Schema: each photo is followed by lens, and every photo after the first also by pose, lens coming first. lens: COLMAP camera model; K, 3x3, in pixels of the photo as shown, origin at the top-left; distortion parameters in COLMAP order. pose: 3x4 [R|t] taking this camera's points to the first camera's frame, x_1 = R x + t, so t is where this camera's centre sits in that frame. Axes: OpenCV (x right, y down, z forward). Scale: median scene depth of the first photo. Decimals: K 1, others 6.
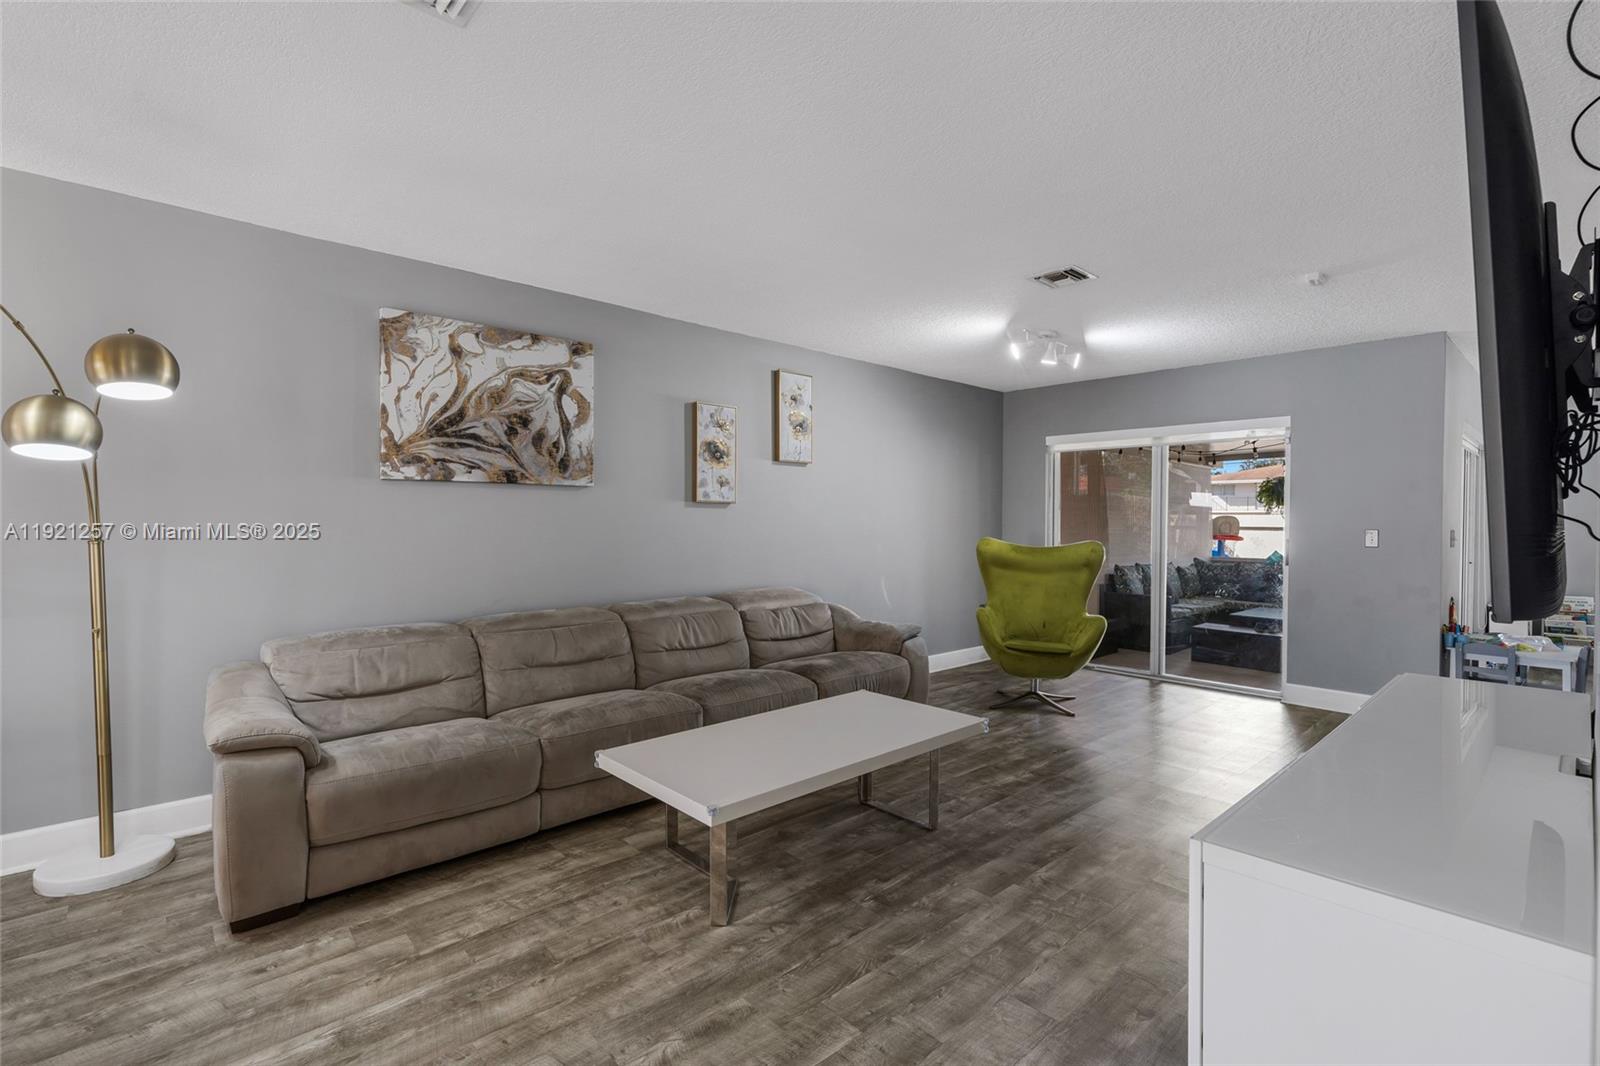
lens RADIAL K [[730.8, 0, 802.3], [0, 730.8, 525.4], [0, 0, 1]] dist [-0.005594, 0.000980]
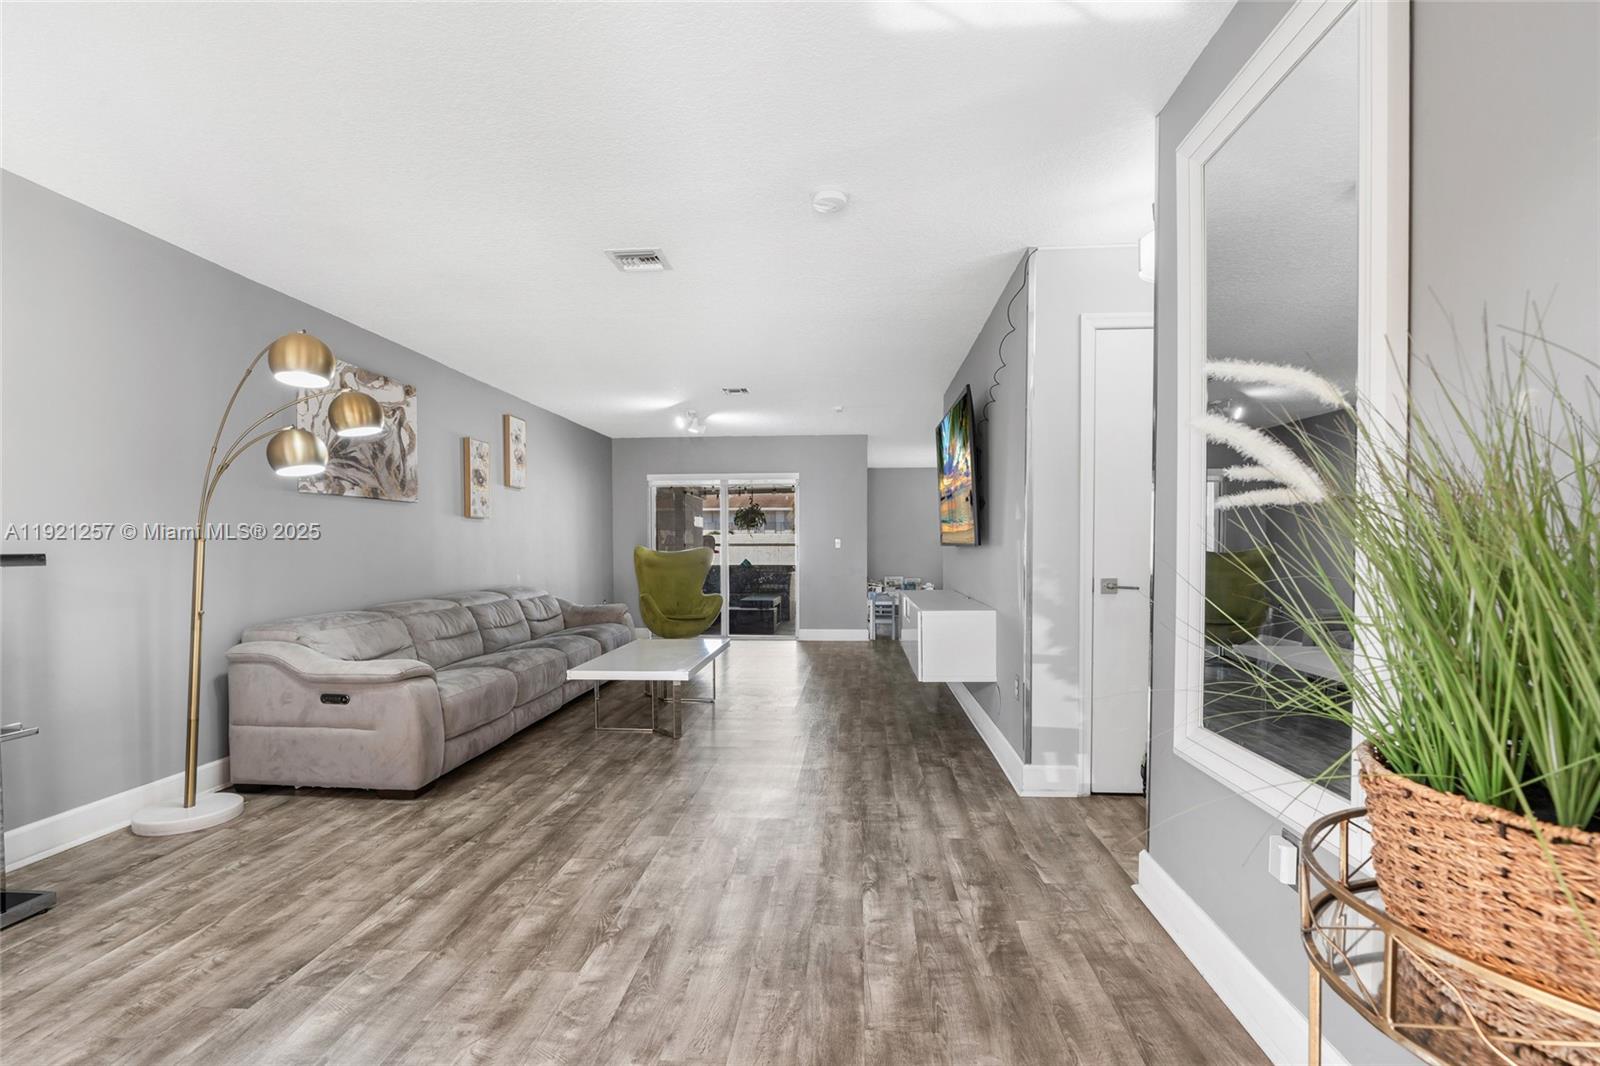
lens RADIAL K [[743.4, 0, 801.0], [0, 743.4, 561.8], [0, 0, 1]] dist [-0.004491, 0.000046]
pose [[0.729629, -0.024133, 0.683417, -0.714095], [0.014371, 0.999698, 0.019959, 0.032427], [-0.683692, -0.004741, 0.729755, -0.378809]]
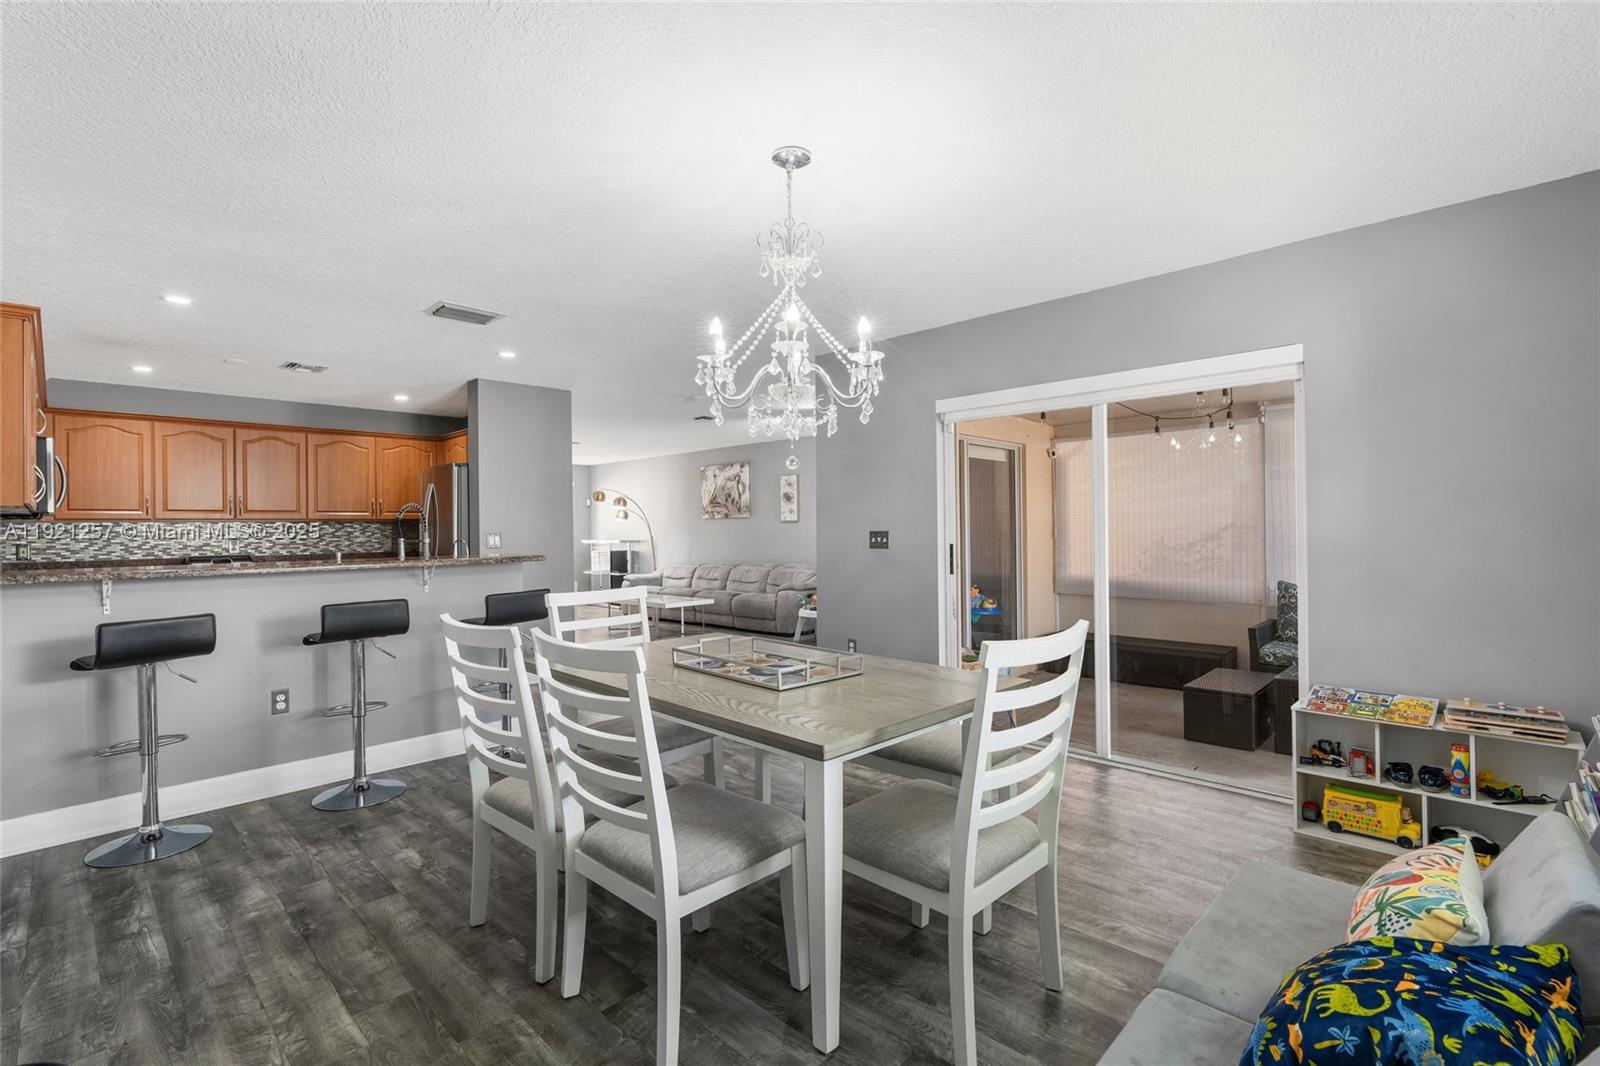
lens RADIAL K [[730.8, 0, 802.3], [0, 730.8, 525.4], [0, 0, 1]] dist [-0.005594, 0.000980]
pose [[0.058339, -0.018818, -0.998119, 2.414083], [0.004057, 0.999819, -0.018613, 0.025207], [0.998289, -0.002964, 0.058404, 1.104664]]
